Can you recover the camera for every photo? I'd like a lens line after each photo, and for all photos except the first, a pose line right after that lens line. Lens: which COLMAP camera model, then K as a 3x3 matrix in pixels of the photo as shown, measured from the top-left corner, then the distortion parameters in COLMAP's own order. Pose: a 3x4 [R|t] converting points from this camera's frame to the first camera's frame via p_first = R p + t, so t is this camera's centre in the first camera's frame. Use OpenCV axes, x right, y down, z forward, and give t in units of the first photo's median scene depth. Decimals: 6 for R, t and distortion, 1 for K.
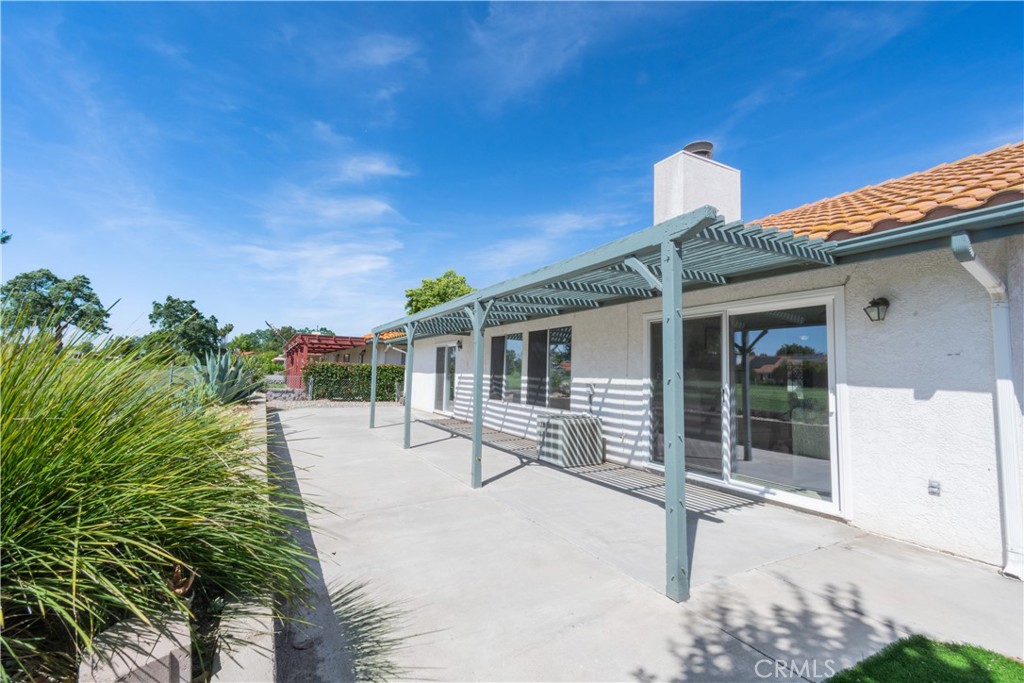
lens RADIAL K [[440.0, 0, 512.0], [0, 440.0, 341.5], [0, 0, 1]] dist [0.004996, -0.000215]
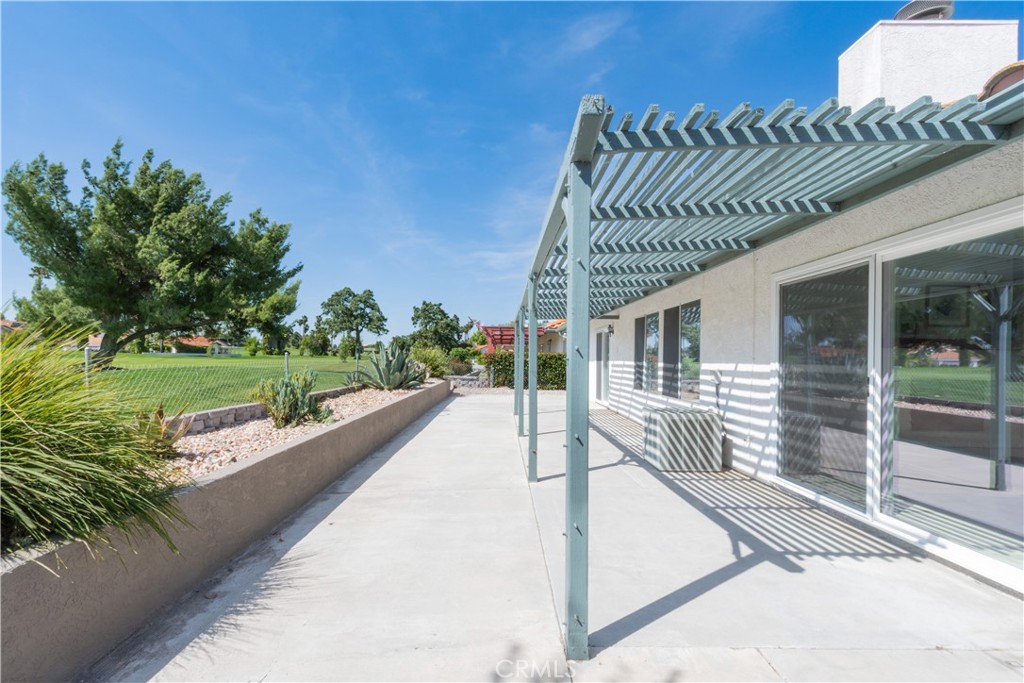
lens RADIAL K [[451.2, 0, 505.7], [0, 451.2, 351.3], [0, 0, 1]] dist [-0.003431, -0.000260]
pose [[0.880280, -0.020699, -0.474003, 0.230384], [0.042534, 0.998468, 0.035390, 0.017051], [0.472544, -0.051314, 0.879812, 0.113367]]
